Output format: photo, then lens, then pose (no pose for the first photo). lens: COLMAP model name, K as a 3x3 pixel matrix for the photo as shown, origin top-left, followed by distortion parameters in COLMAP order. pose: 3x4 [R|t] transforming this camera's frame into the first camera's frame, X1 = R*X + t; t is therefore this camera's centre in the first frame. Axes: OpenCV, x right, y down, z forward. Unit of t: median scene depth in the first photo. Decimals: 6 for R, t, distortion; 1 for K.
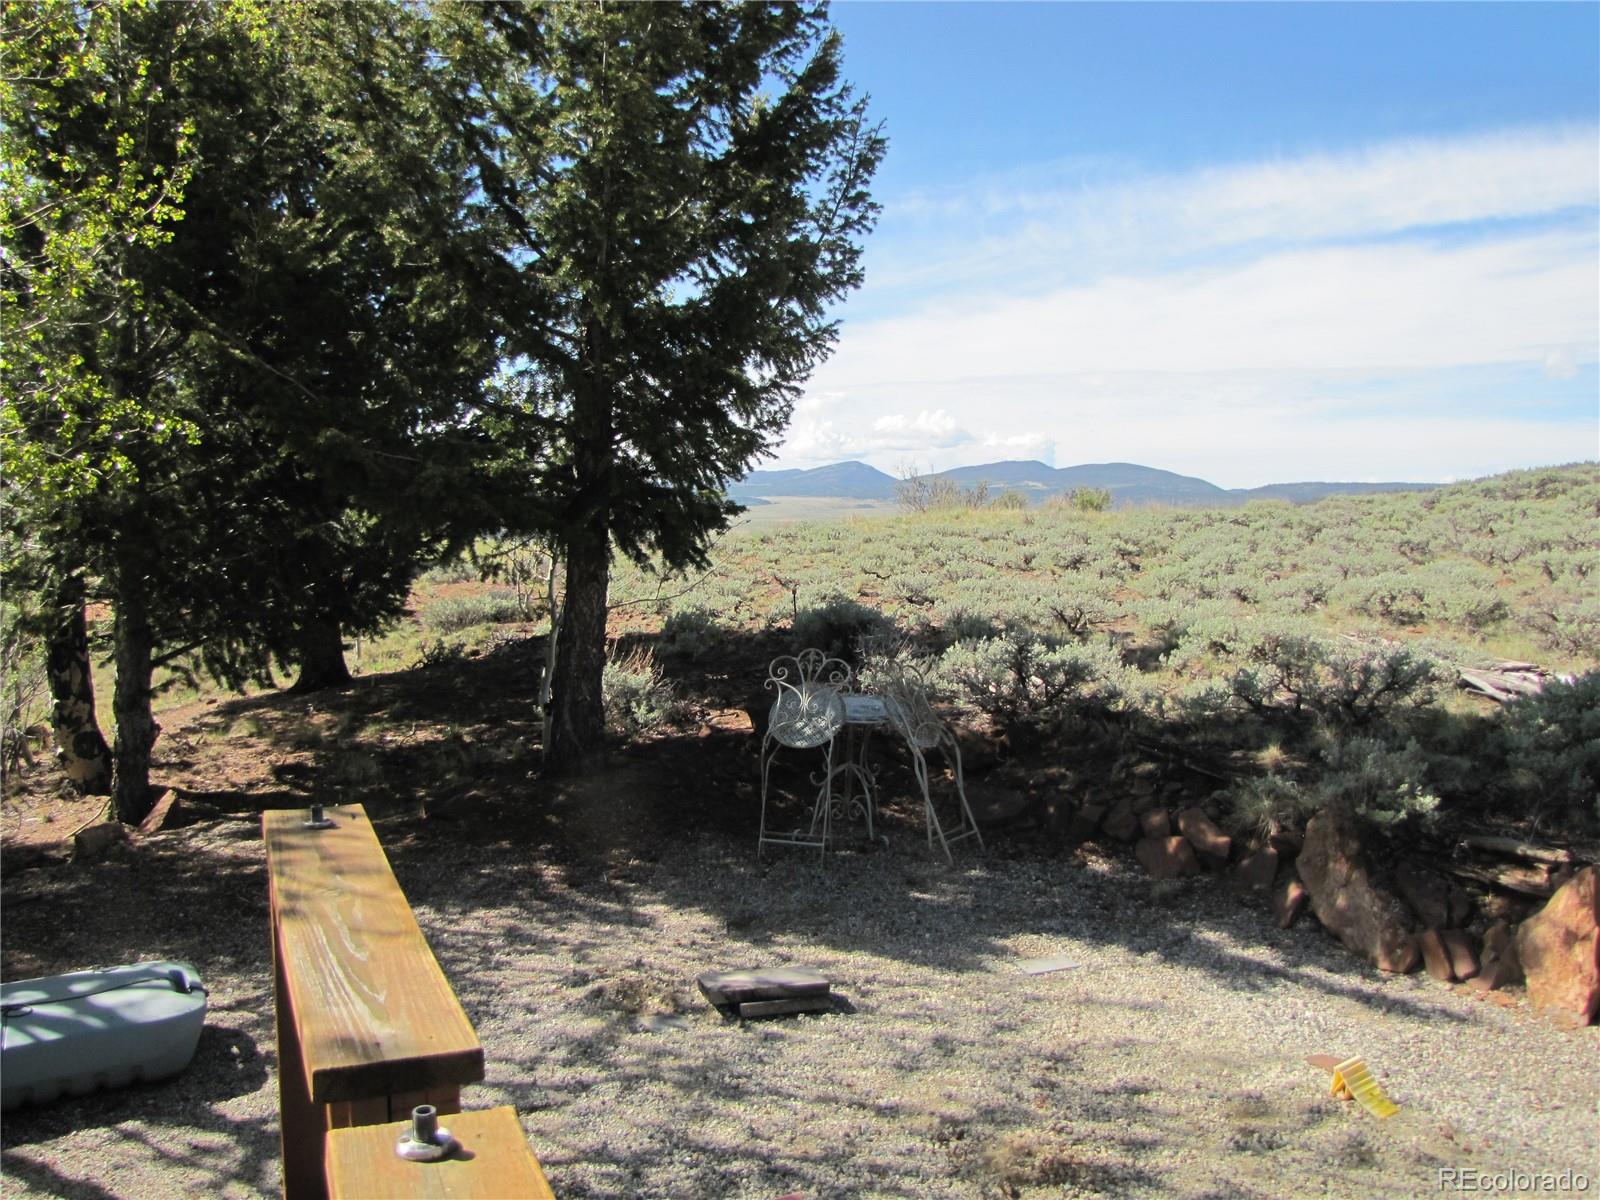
lens RADIAL K [[1349.8, 0, 796.6], [0, 1349.8, 563.3], [0, 0, 1]] dist [-0.182605, 0.161230]
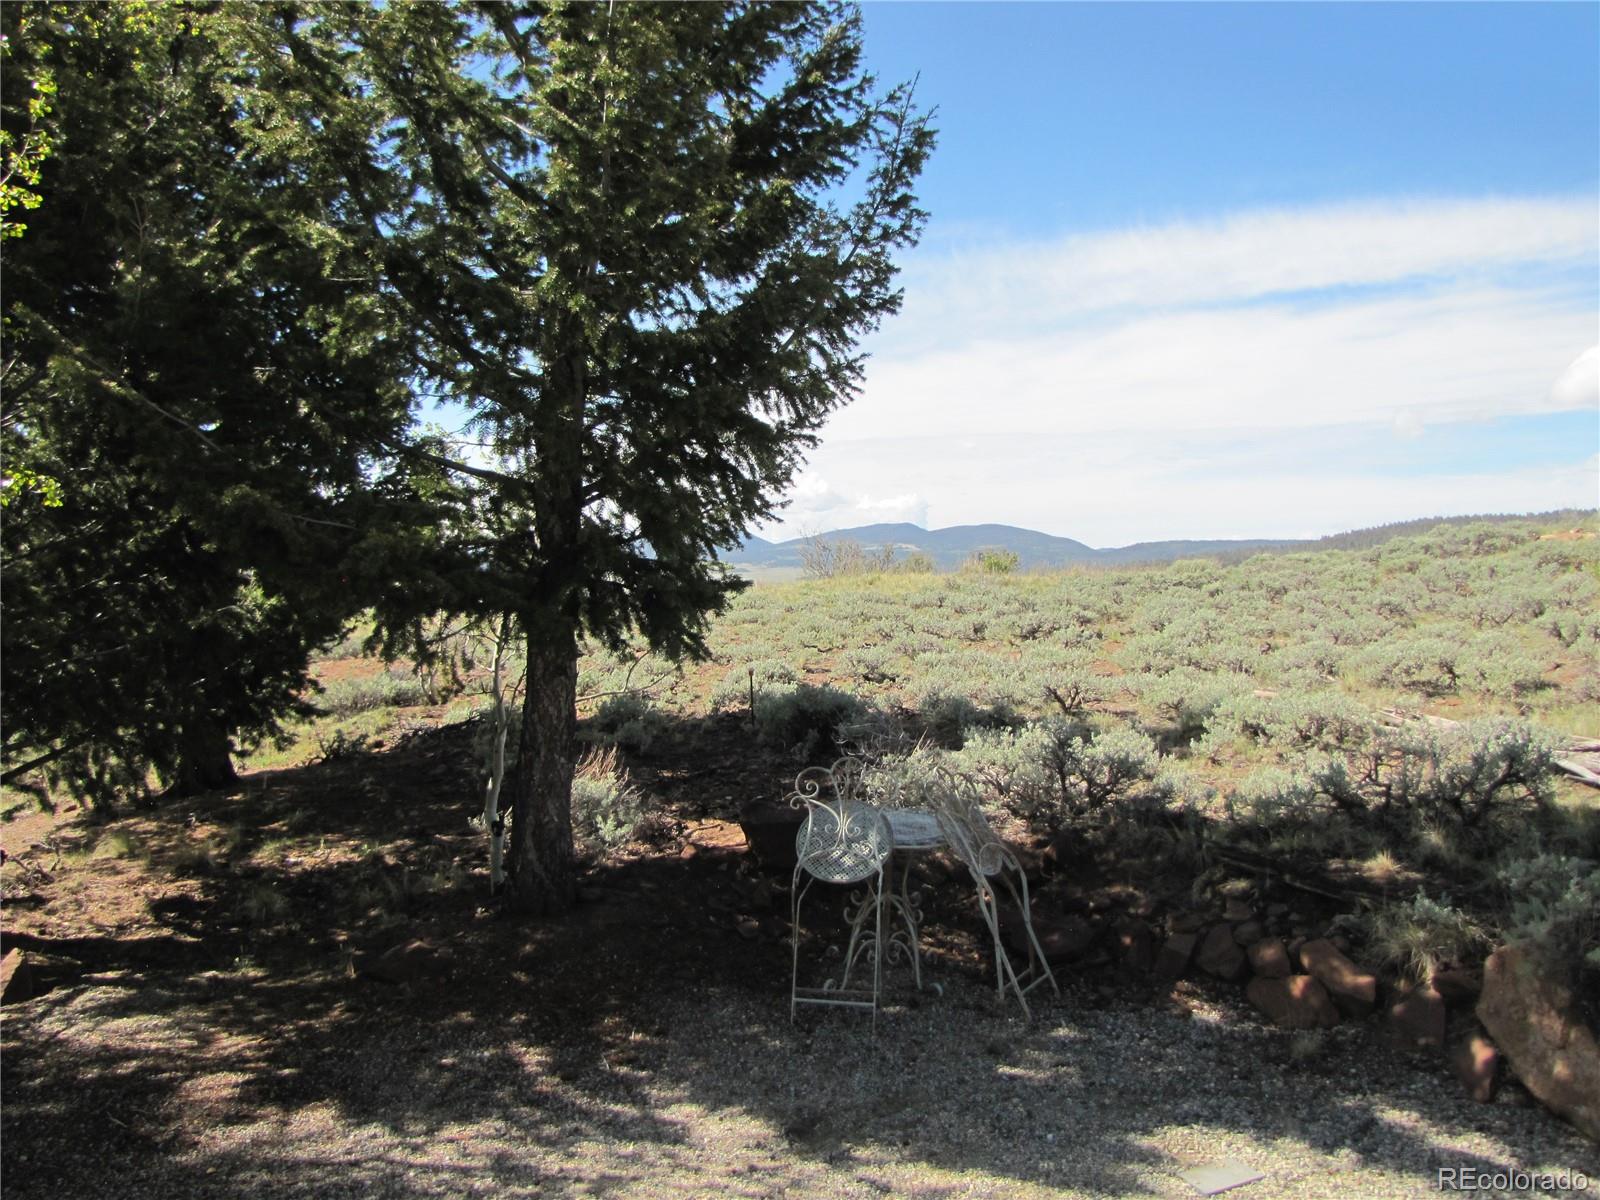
lens RADIAL K [[1349.8, 0, 796.6], [0, 1349.8, 563.3], [0, 0, 1]] dist [-0.182605, 0.161230]
pose [[0.995604, -0.010129, 0.093109, -0.086728], [0.014528, 0.998804, -0.046693, -0.014549], [-0.092525, 0.047840, 0.994560, 0.184675]]
